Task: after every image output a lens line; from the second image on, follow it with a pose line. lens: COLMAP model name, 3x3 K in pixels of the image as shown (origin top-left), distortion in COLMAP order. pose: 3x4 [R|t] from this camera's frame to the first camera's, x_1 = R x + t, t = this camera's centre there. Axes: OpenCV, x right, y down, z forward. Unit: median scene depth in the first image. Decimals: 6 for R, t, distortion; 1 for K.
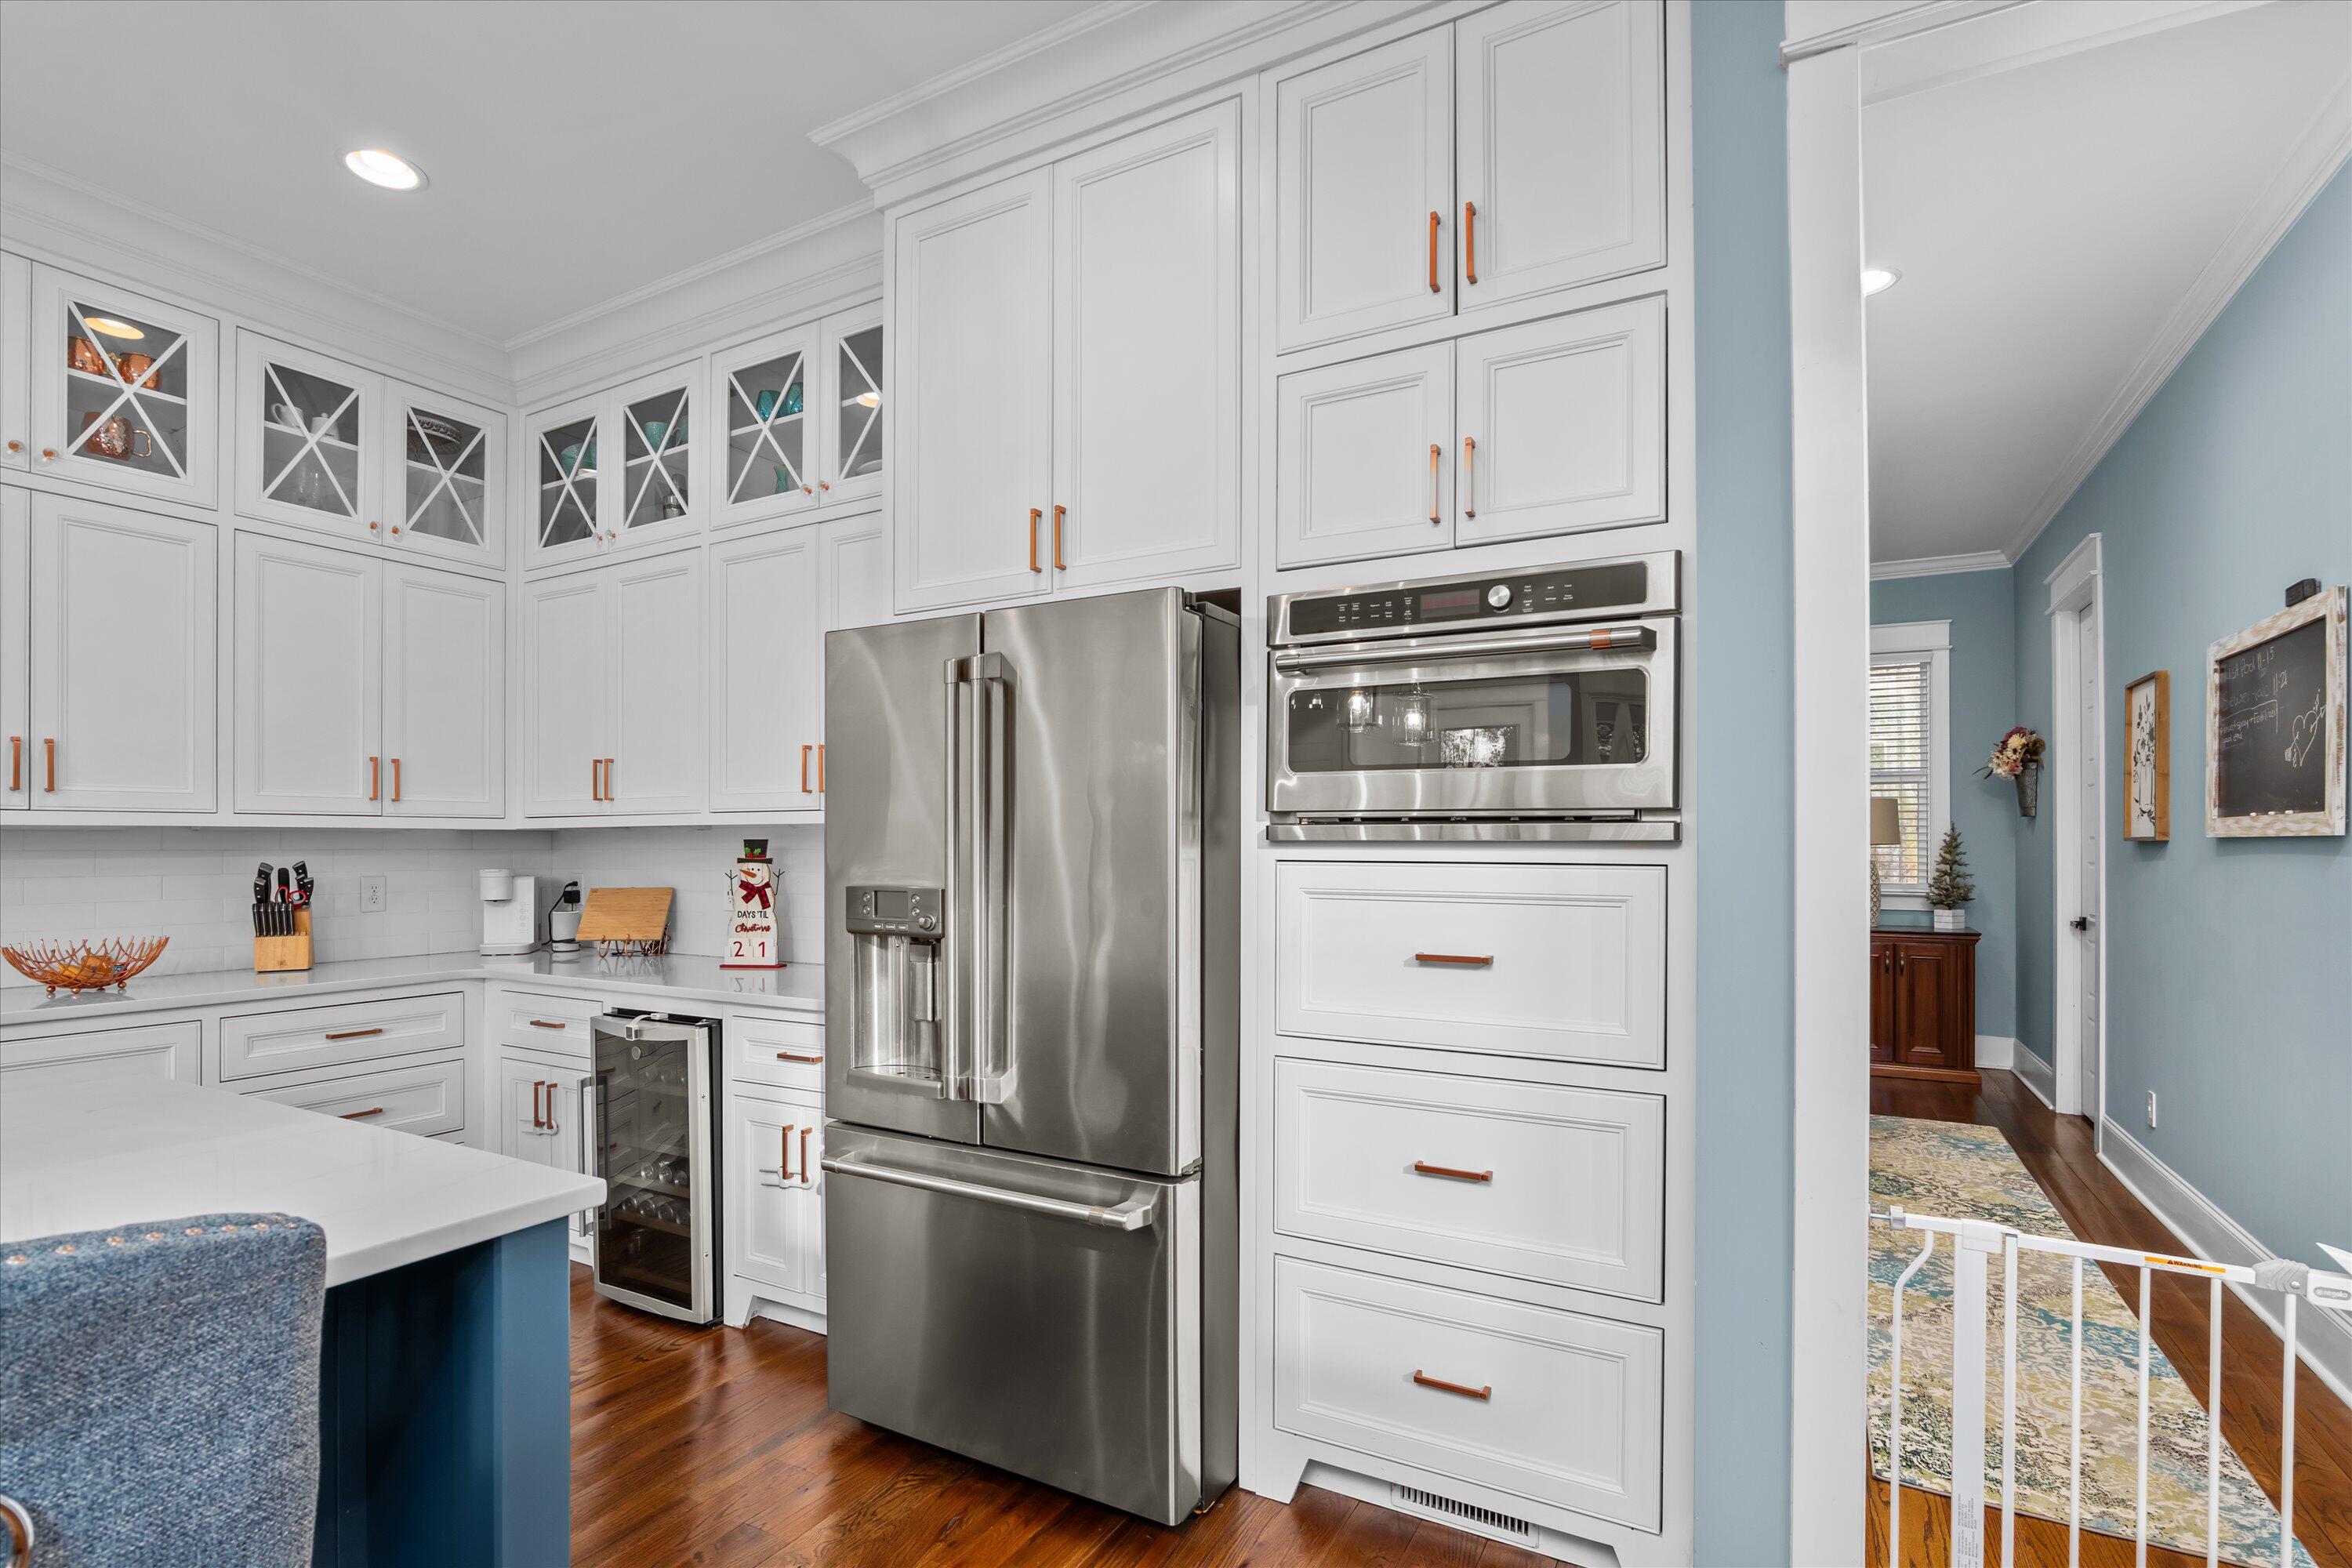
lens RADIAL K [[1138.9, 0, 1178.2], [0, 1138.9, 830.1], [0, 0, 1]] dist [-0.004432, -0.000976]
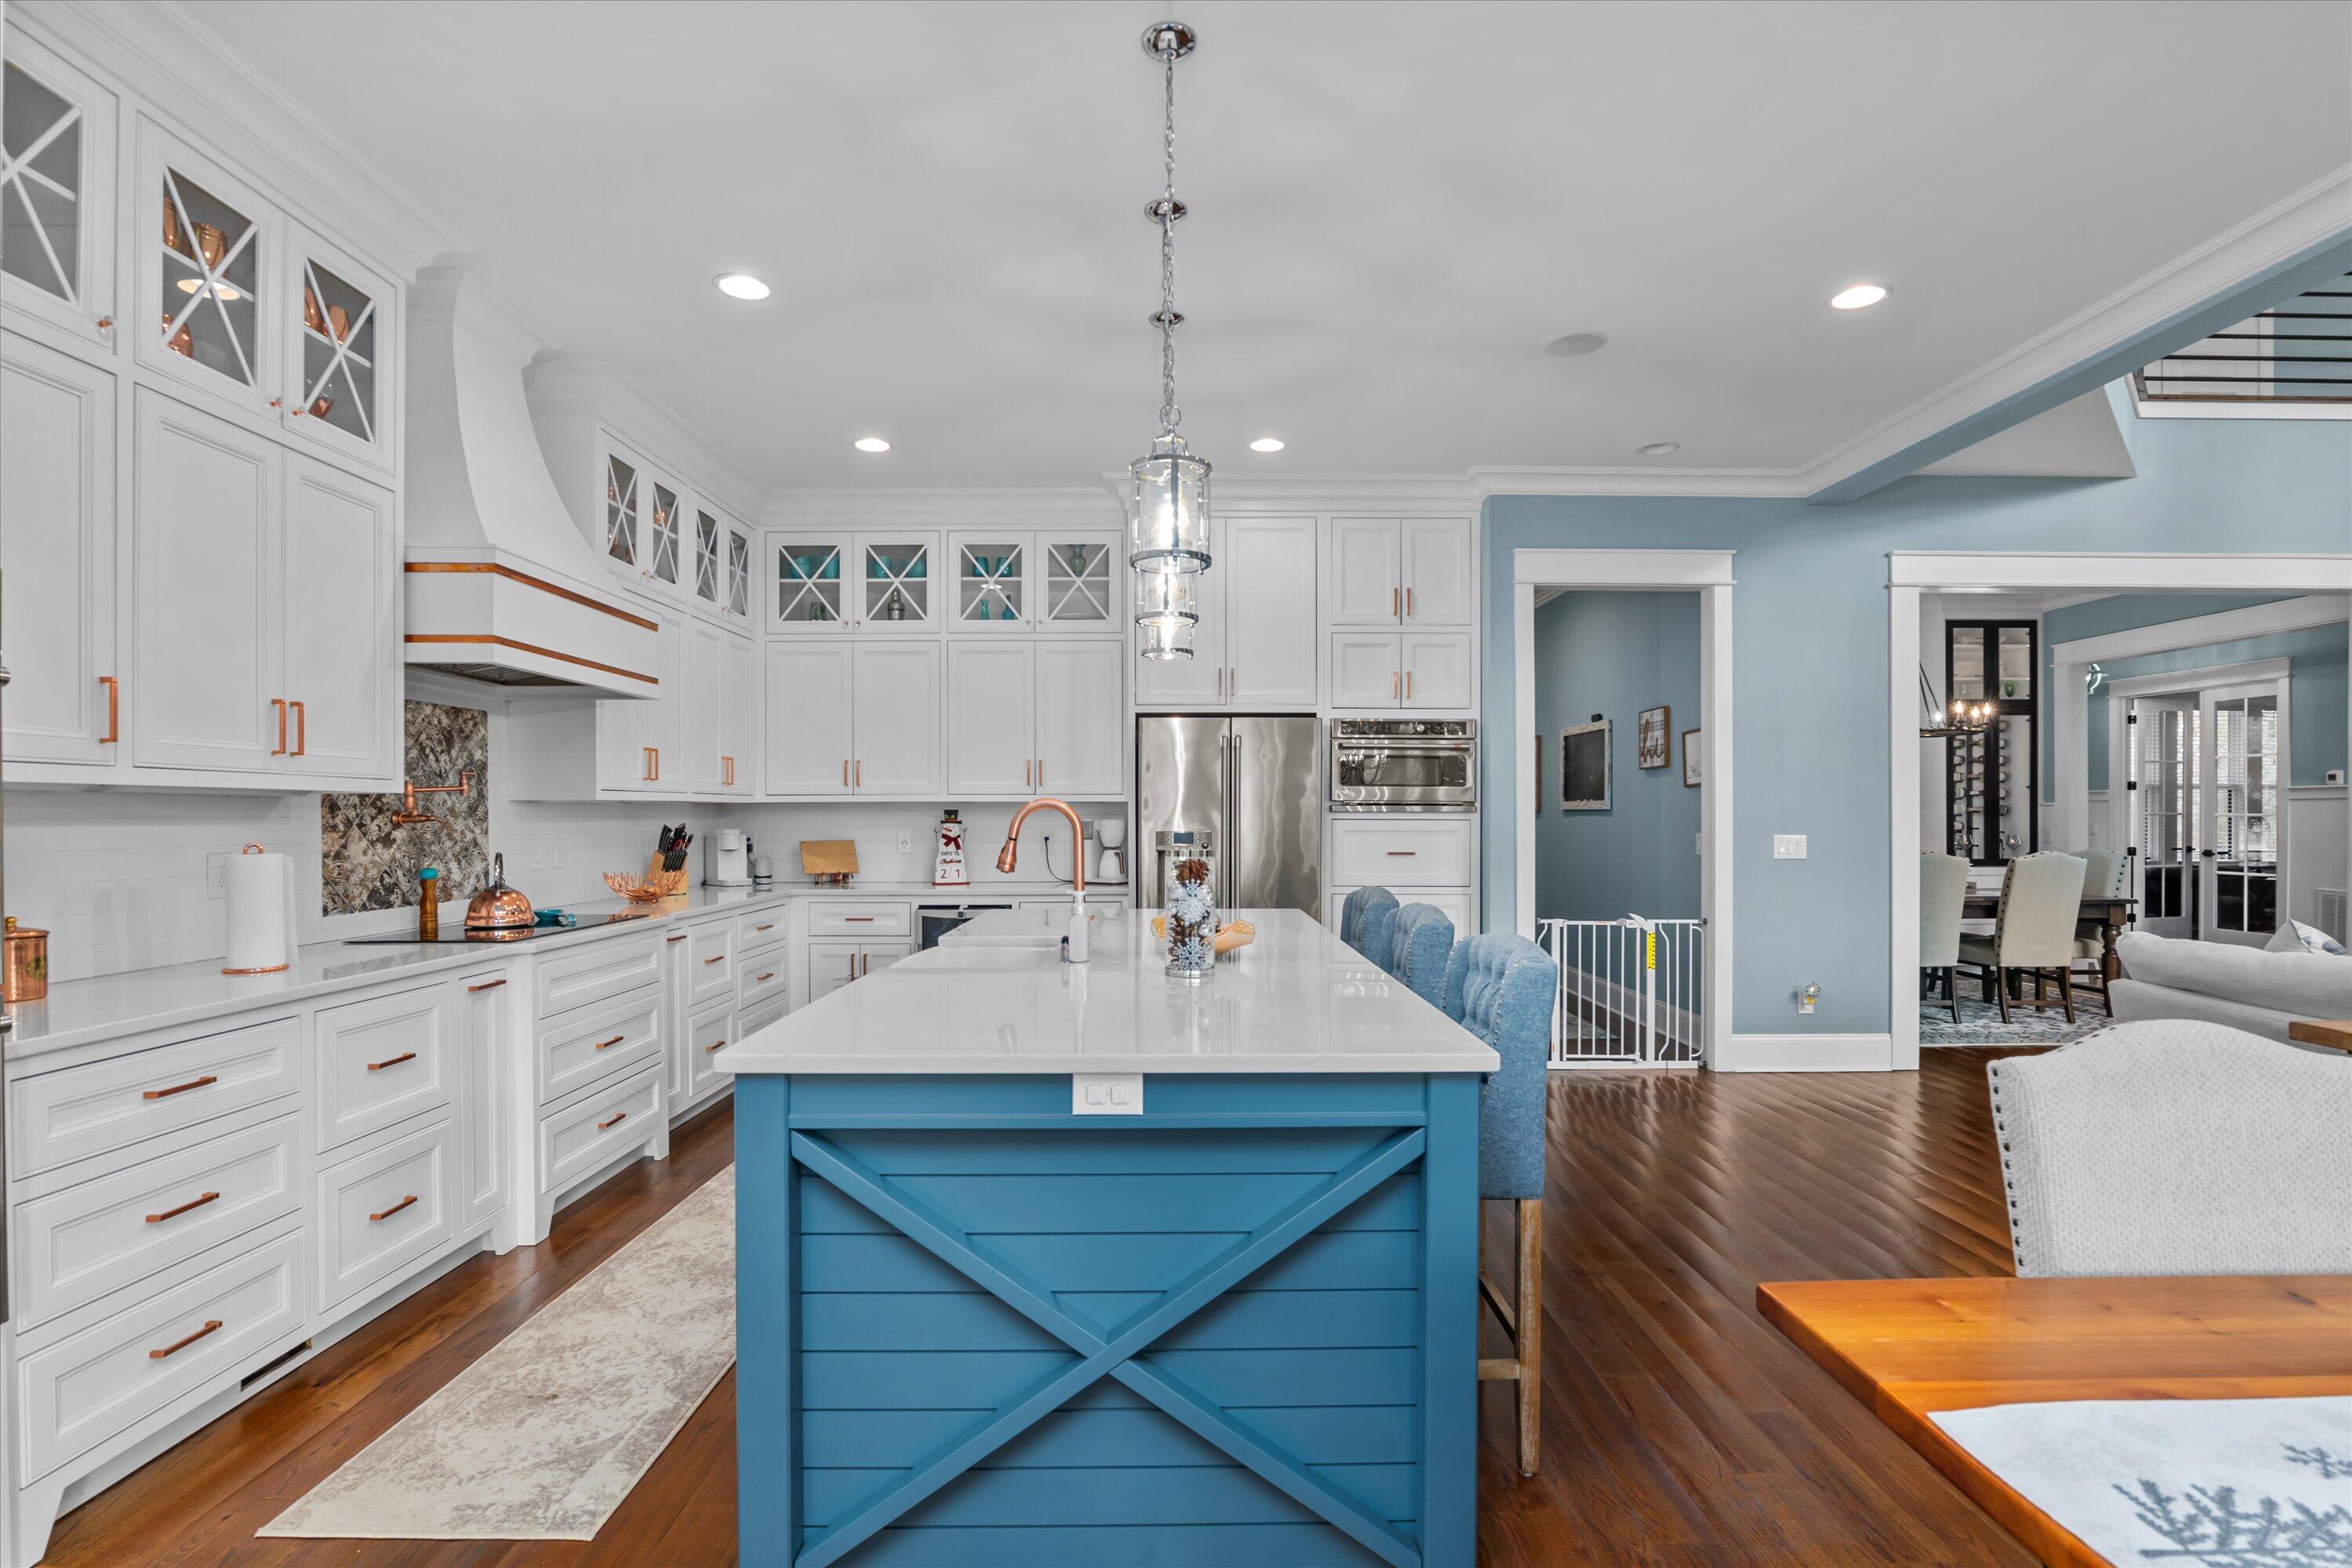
lens RADIAL K [[1168.2, 0, 1223.3], [0, 1168.2, 792.0], [0, 0, 1]] dist [-0.002477, 0.010363]
pose [[0.859324, 0.008917, 0.511353, -1.016069], [-0.007699, 0.999960, -0.004500, -0.015009], [-0.511373, -0.000070, 0.859359, -0.794357]]
